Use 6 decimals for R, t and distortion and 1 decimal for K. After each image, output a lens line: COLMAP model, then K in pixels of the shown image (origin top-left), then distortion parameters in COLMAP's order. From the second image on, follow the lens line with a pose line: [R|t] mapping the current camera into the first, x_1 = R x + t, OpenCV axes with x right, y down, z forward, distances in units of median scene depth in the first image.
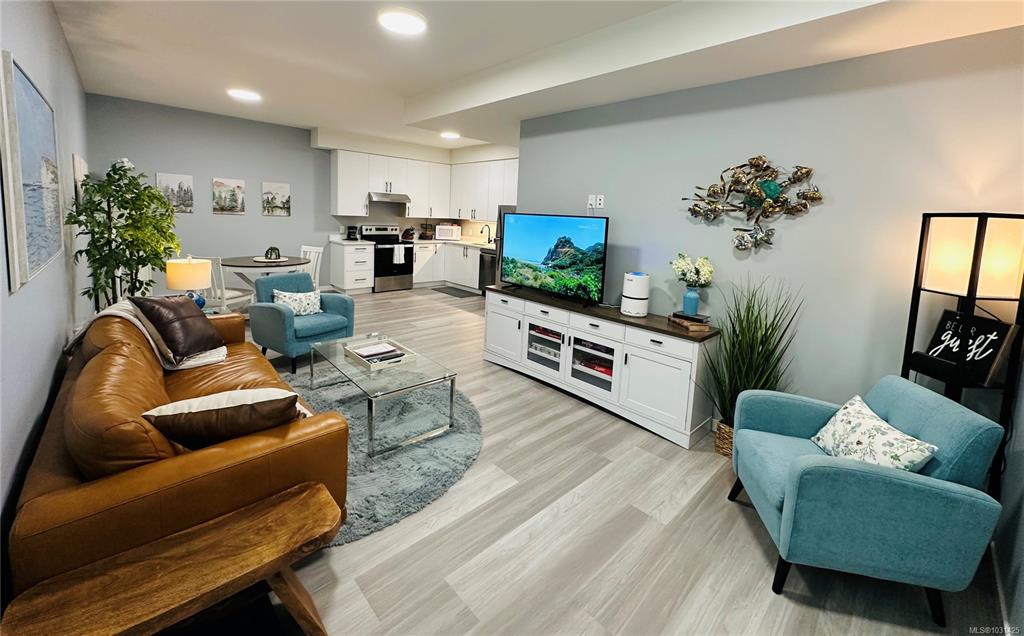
lens RADIAL K [[407.1, 0, 510.2], [0, 407.1, 253.4], [0, 0, 1]] dist [0.001223, 0.000051]
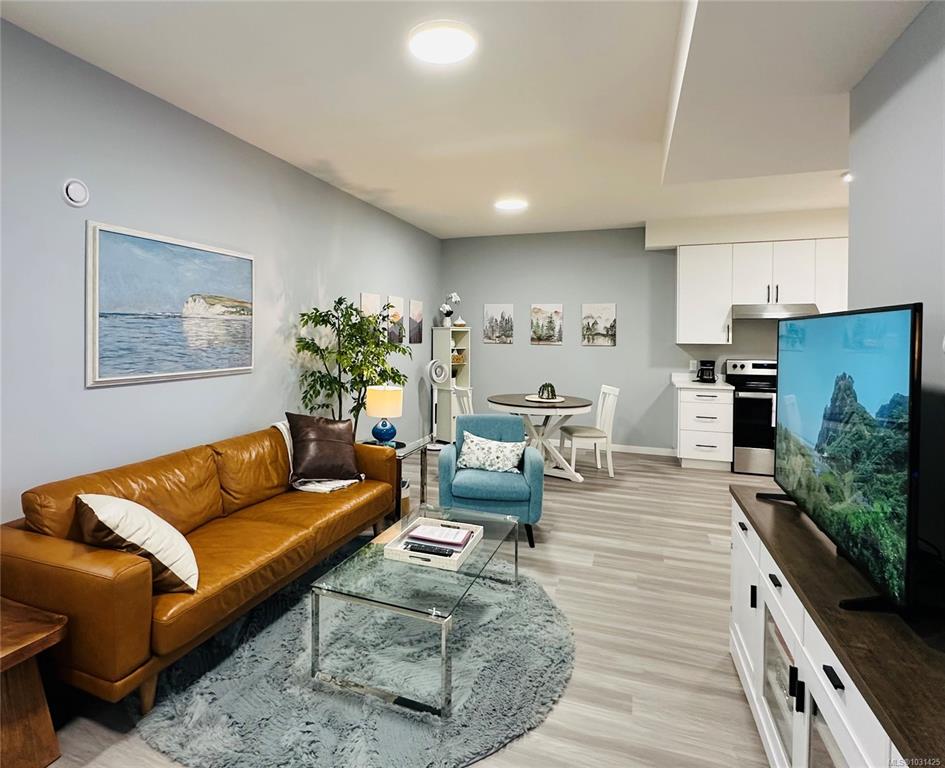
lens RADIAL K [[536.5, 0, 409.4], [0, 536.5, 339.3], [0, 0, 1]] dist [0.000943, -0.010075]
pose [[0.408643, -0.032139, -0.912128, 0.257826], [-0.076960, 0.994607, -0.069524, -0.007488], [0.909444, 0.098608, 0.403966, 0.324337]]
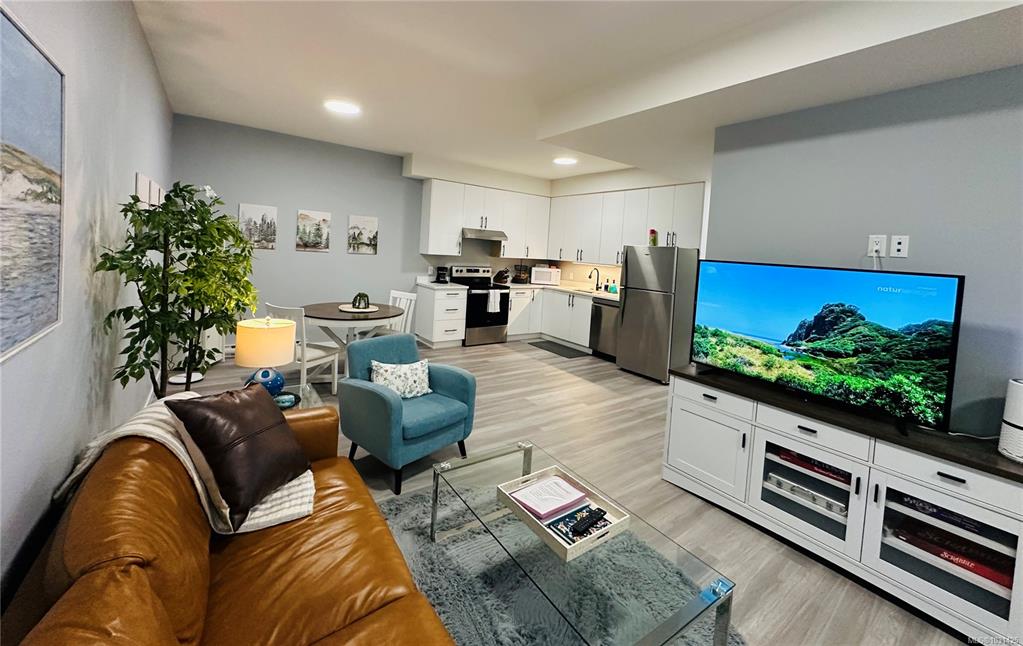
lens RADIAL K [[408.7, 0, 512.3], [0, 408.7, 263.4], [0, 0, 1]] dist [-0.002434, -0.000081]
pose [[0.991547, 0.021667, -0.127929, -0.179214], [-0.030206, 0.997416, -0.065191, -0.030602], [0.126186, 0.068504, 0.989639, 0.223104]]
